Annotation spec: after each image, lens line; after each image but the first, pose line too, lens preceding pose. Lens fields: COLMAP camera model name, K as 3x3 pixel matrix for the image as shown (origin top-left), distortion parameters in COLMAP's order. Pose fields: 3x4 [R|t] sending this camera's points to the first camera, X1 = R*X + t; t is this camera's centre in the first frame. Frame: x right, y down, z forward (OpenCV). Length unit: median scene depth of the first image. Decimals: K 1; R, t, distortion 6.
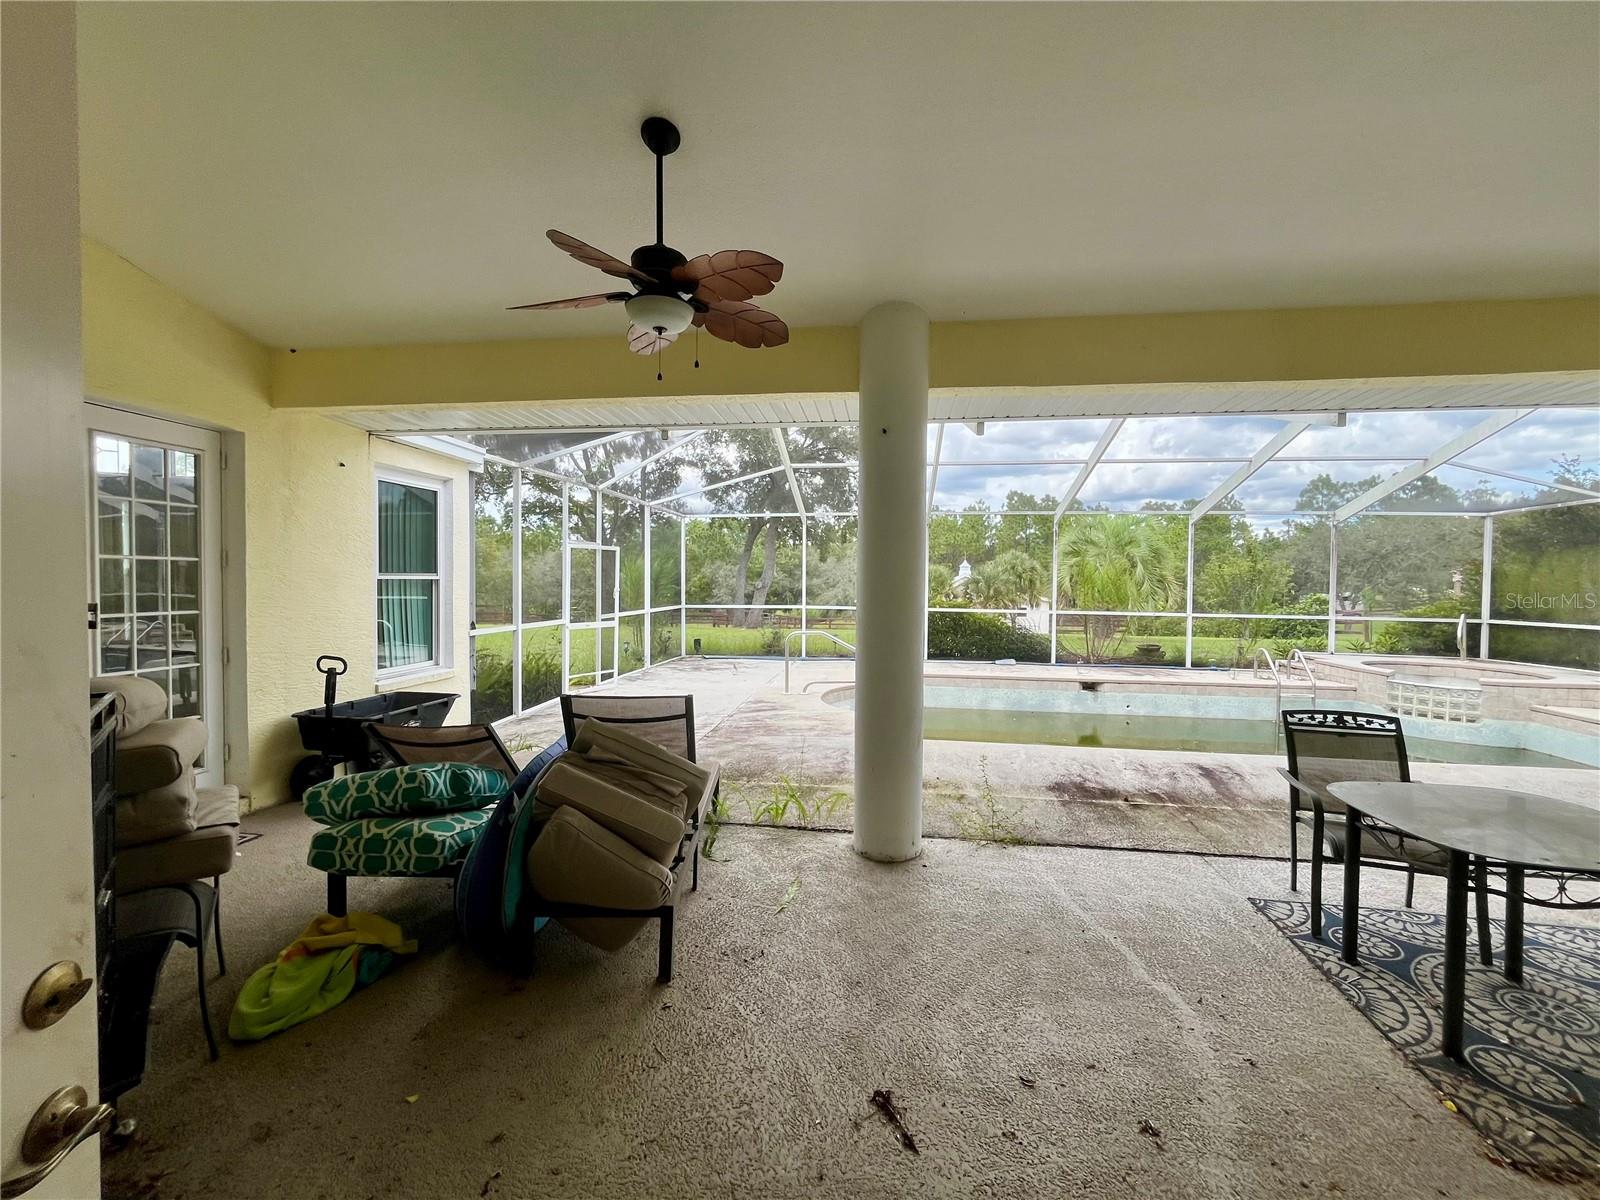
lens RADIAL K [[644.8, 0, 802.4], [0, 644.8, 596.0], [0, 0, 1]] dist [-0.002582, -0.000322]
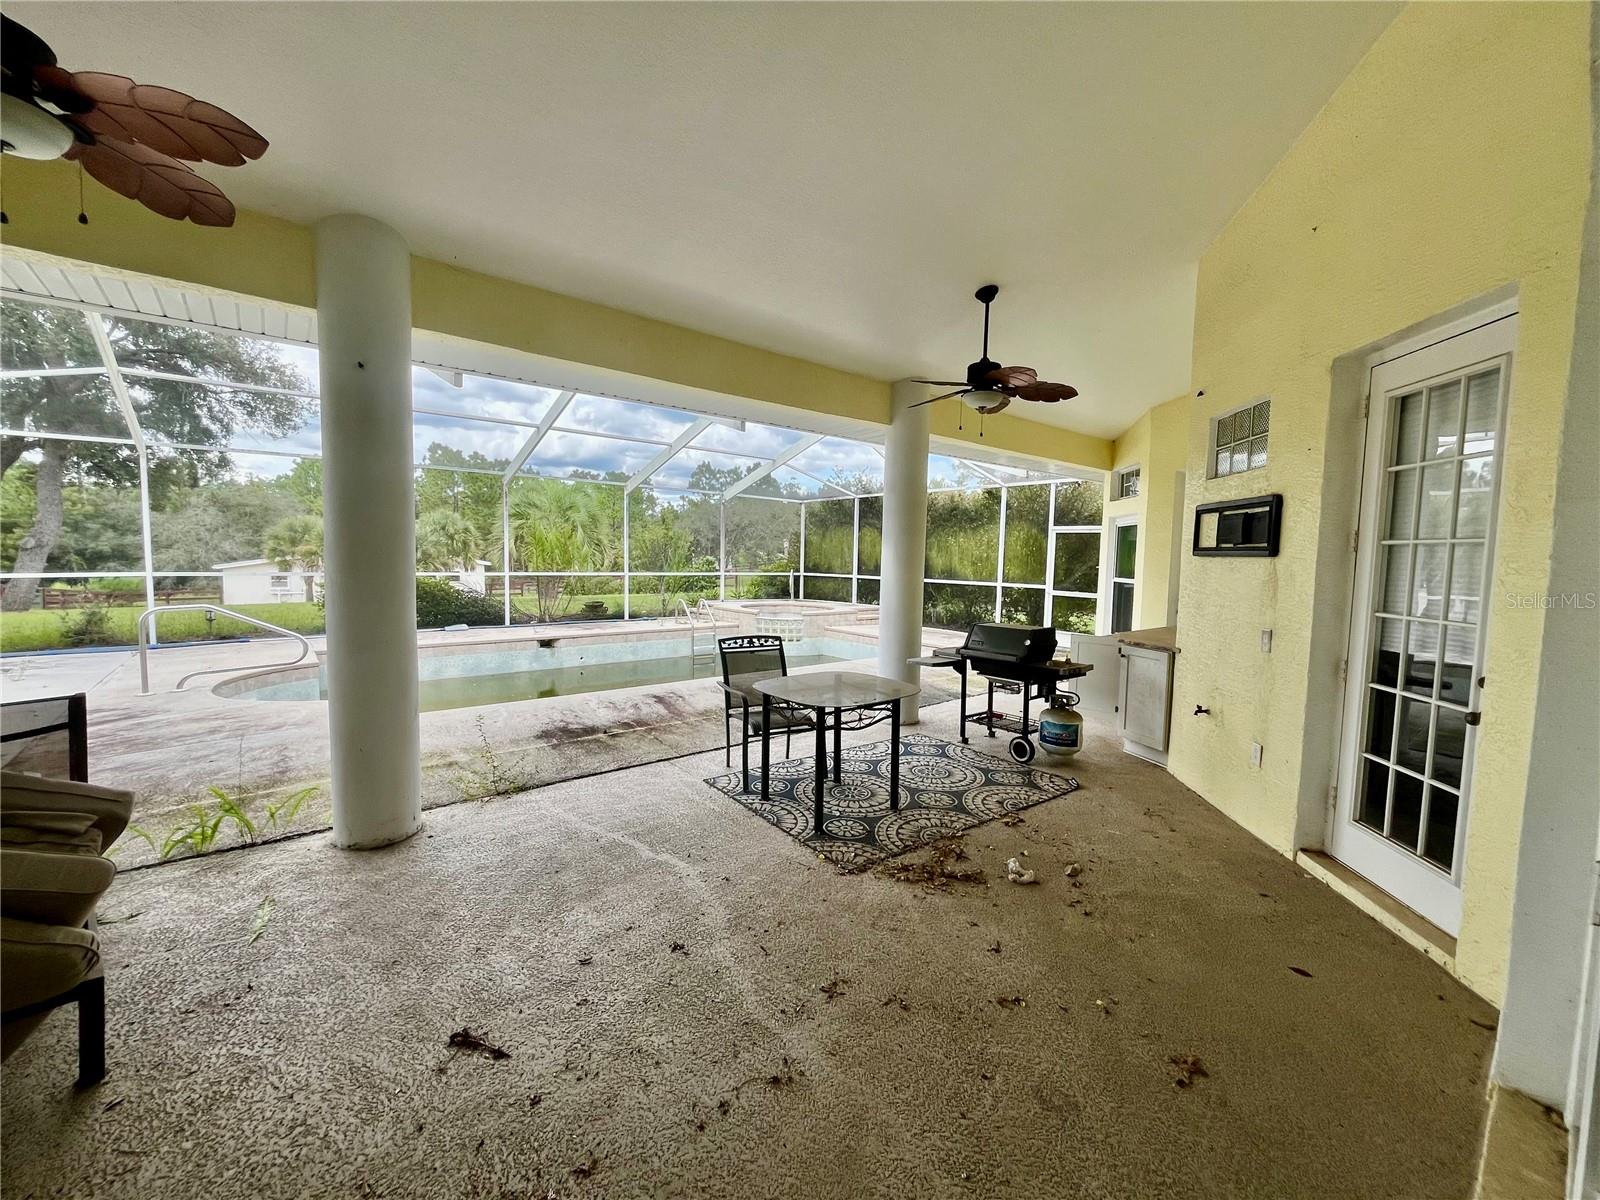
lens RADIAL K [[644.8, 0, 802.4], [0, 644.8, 596.0], [0, 0, 1]] dist [-0.002582, -0.000322]
pose [[0.676675, -0.045849, 0.734852, -0.111107], [0.003614, 0.998254, 0.058956, 0.006226], [-0.736273, -0.037238, 0.675660, -0.037327]]
